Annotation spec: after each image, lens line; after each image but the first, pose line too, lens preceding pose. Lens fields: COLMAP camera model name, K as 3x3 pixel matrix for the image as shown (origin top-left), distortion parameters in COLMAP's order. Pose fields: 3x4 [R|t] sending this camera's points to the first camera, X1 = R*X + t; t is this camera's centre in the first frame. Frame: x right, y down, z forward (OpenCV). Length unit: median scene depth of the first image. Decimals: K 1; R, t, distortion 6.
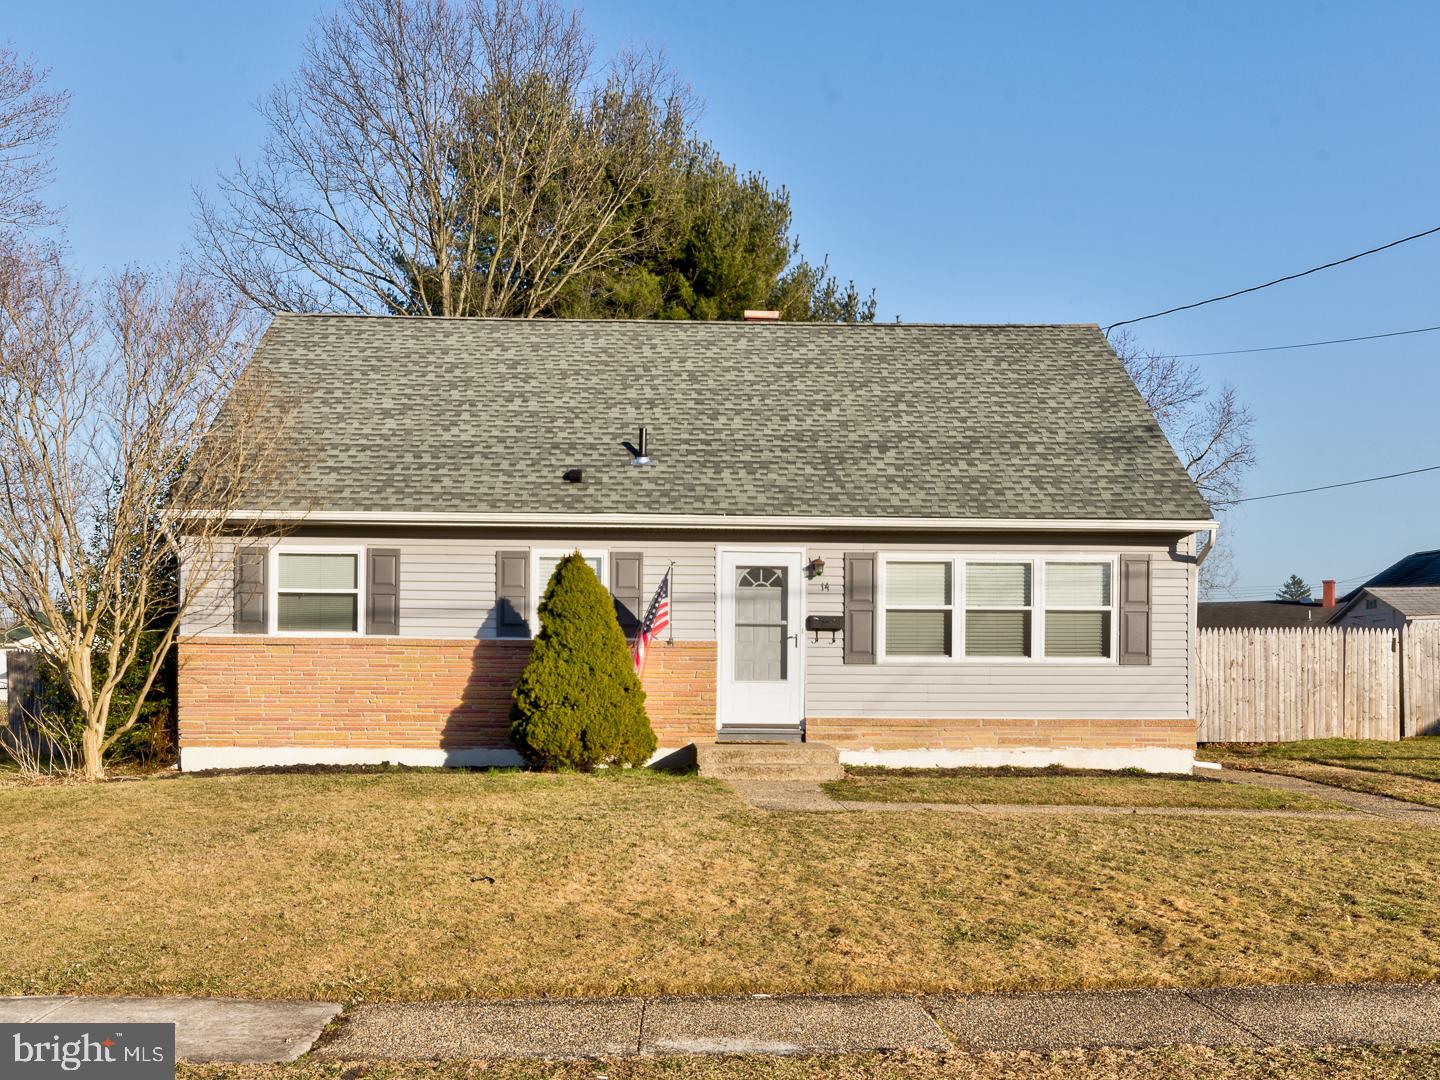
lens RADIAL K [[1385.3, 0, 718.8], [0, 1385.3, 558.2], [0, 0, 1]] dist [-0.005584, -0.005115]
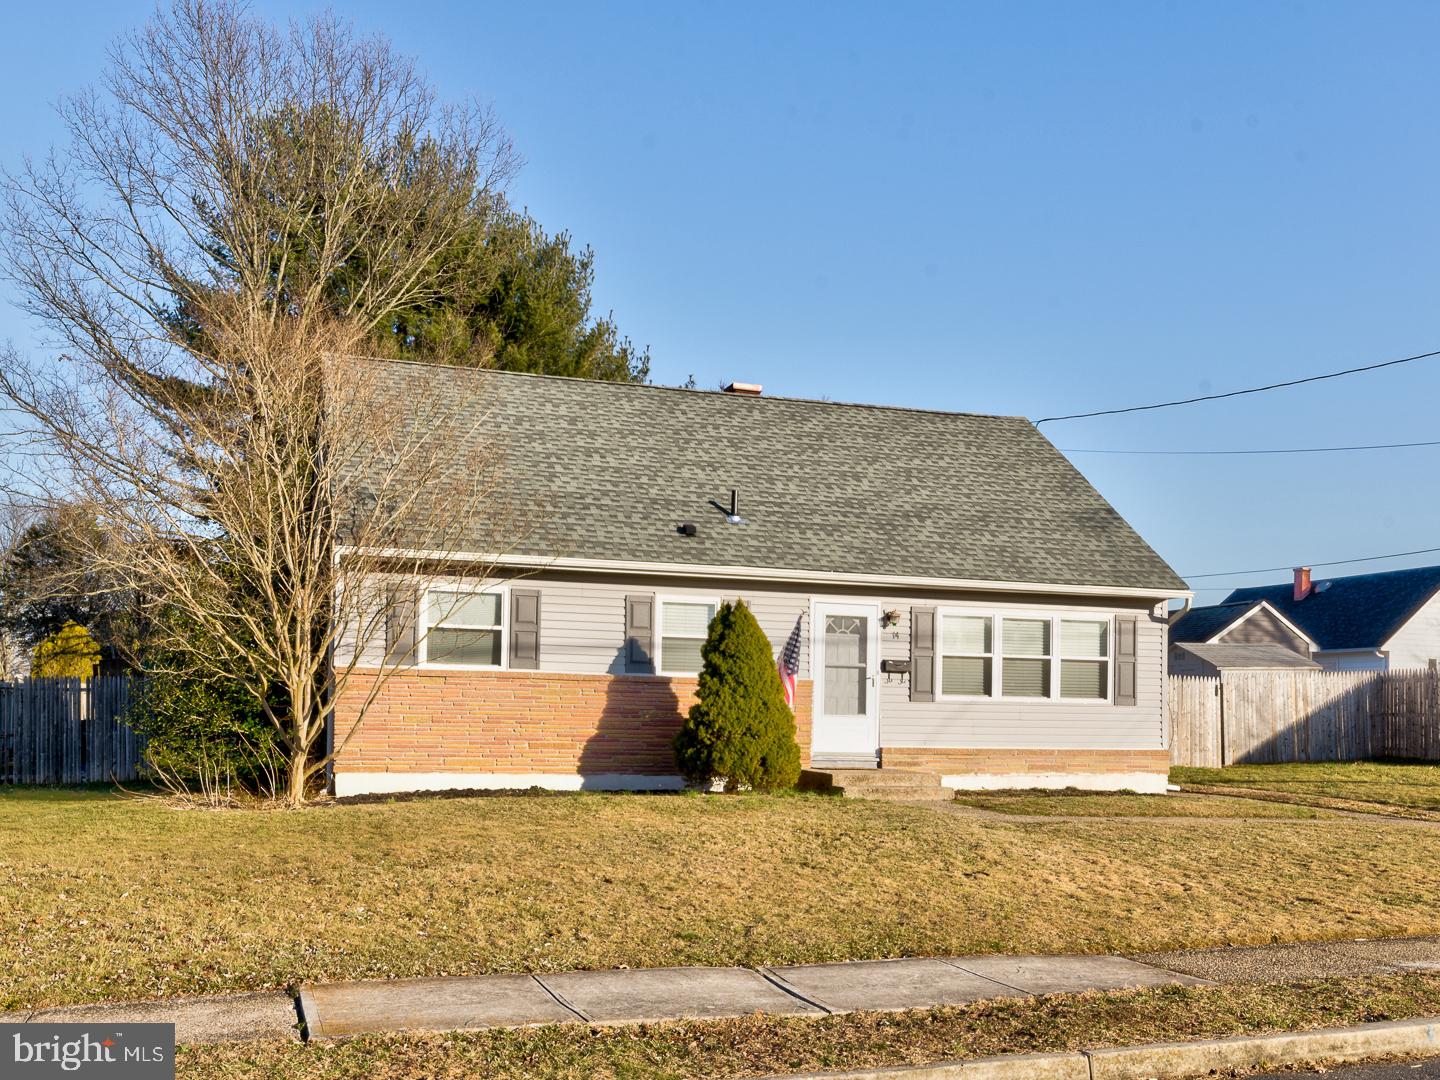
lens RADIAL K [[1359.0, 0, 720.0], [0, 1359.0, 540.0], [0, 0, 1]] dist [-0.005255, -0.007439]
pose [[0.961868, 0.045470, 0.269708, -0.381811], [-0.035086, 0.998450, -0.043199, -0.004970], [-0.271254, 0.032088, 0.961973, -0.069688]]
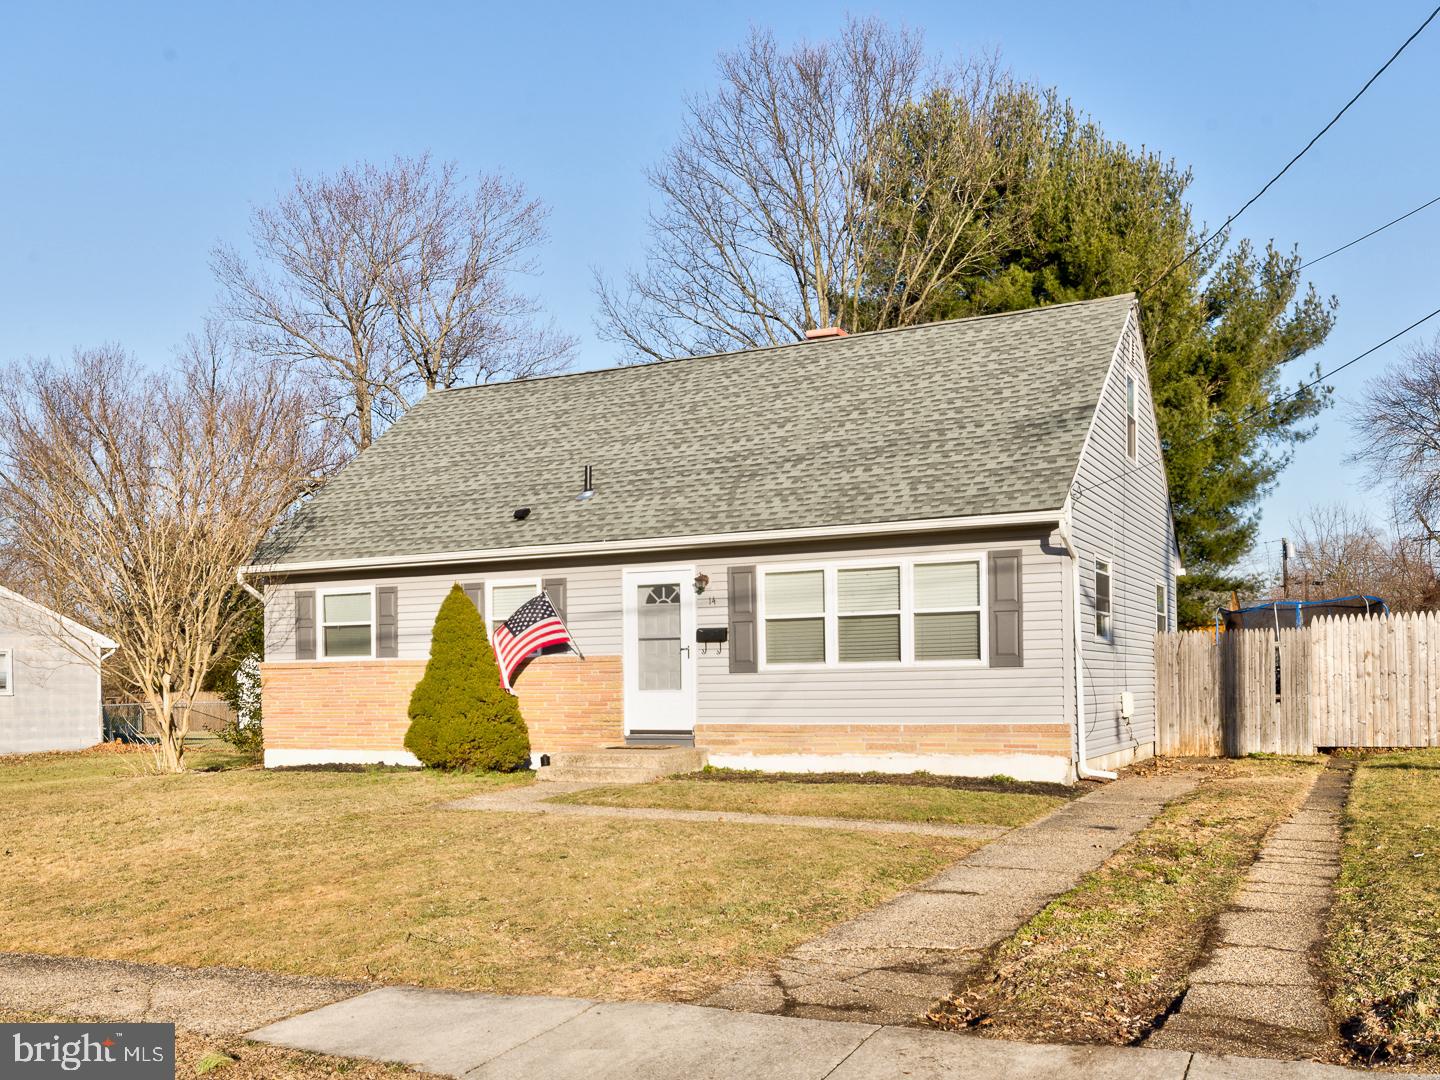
lens RADIAL K [[1367.0, 0, 720.0], [0, 1367.0, 540.0], [0, 0, 1]] dist [-0.008430, 0.001939]
pose [[0.874051, -0.068770, -0.480943, 0.590830], [0.062714, 0.997620, -0.028674, 0.004904], [0.481770, -0.005100, 0.876283, 0.086098]]
